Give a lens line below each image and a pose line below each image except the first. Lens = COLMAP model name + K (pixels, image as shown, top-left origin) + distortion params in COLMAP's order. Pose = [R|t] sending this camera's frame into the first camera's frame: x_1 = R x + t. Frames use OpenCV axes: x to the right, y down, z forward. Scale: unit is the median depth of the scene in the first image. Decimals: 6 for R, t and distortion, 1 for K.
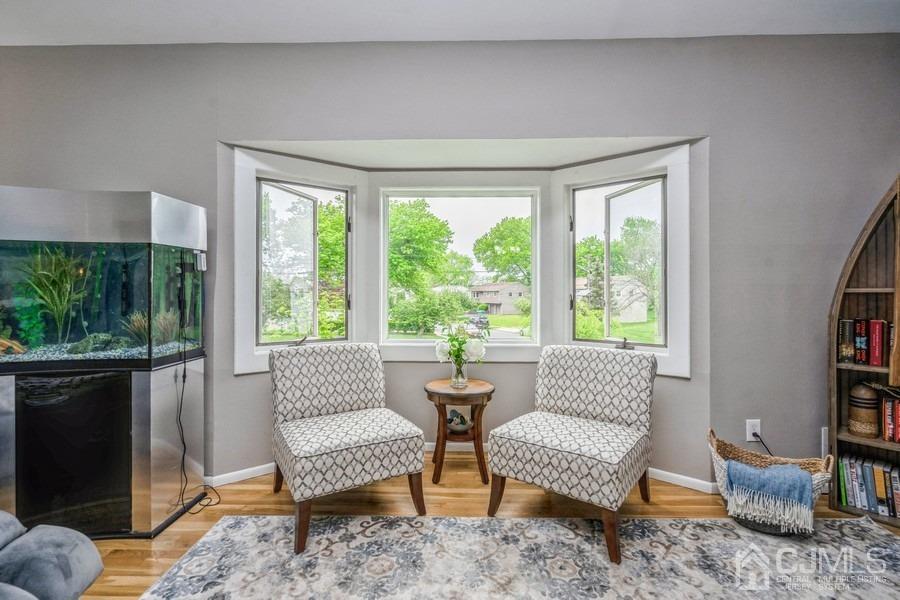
lens RADIAL K [[418.1, 0, 452.6], [0, 418.1, 290.1], [0, 0, 1]] dist [-0.002900, 0.000275]
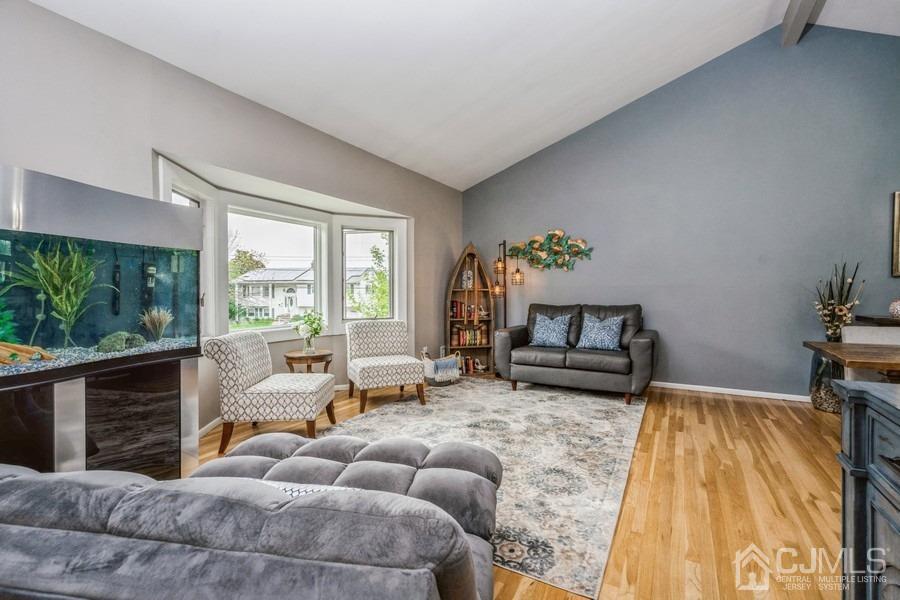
lens RADIAL K [[411.6, 0, 450.0], [0, 411.6, 300.0], [0, 0, 1]] dist [-0.000192, 0.000058]
pose [[0.476575, -0.022958, 0.878834, -1.285420], [-0.004774, 0.999577, 0.028701, -0.007678], [-0.879121, -0.017874, 0.476264, -0.187428]]
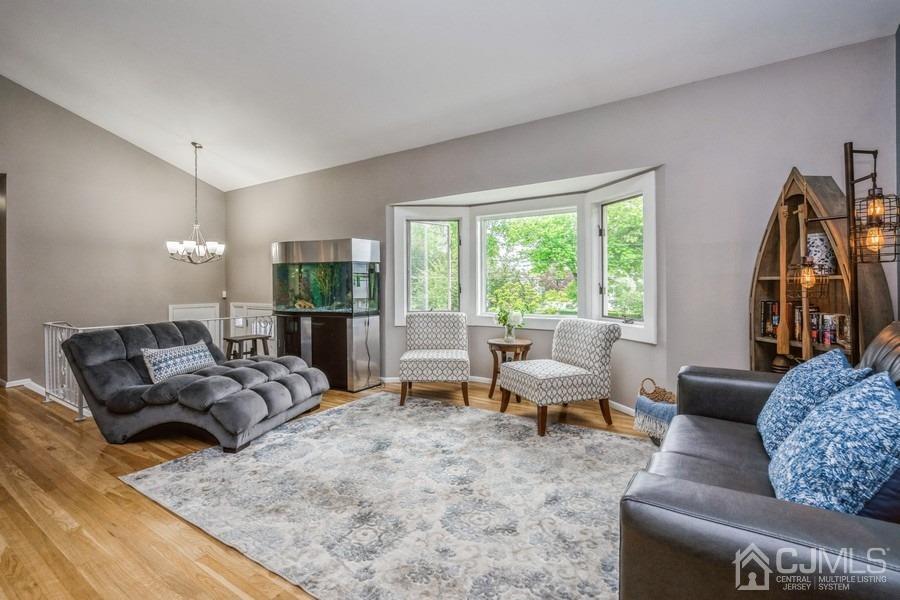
lens RADIAL K [[414.7, 0, 448.5], [0, 414.7, 280.3], [0, 0, 1]] dist [-0.000645, 0.000187]
pose [[0.847470, -0.009845, -0.530752, 0.811328], [0.009161, 0.999950, -0.003921, 0.002955], [0.530764, -0.001539, 0.847518, -0.555177]]
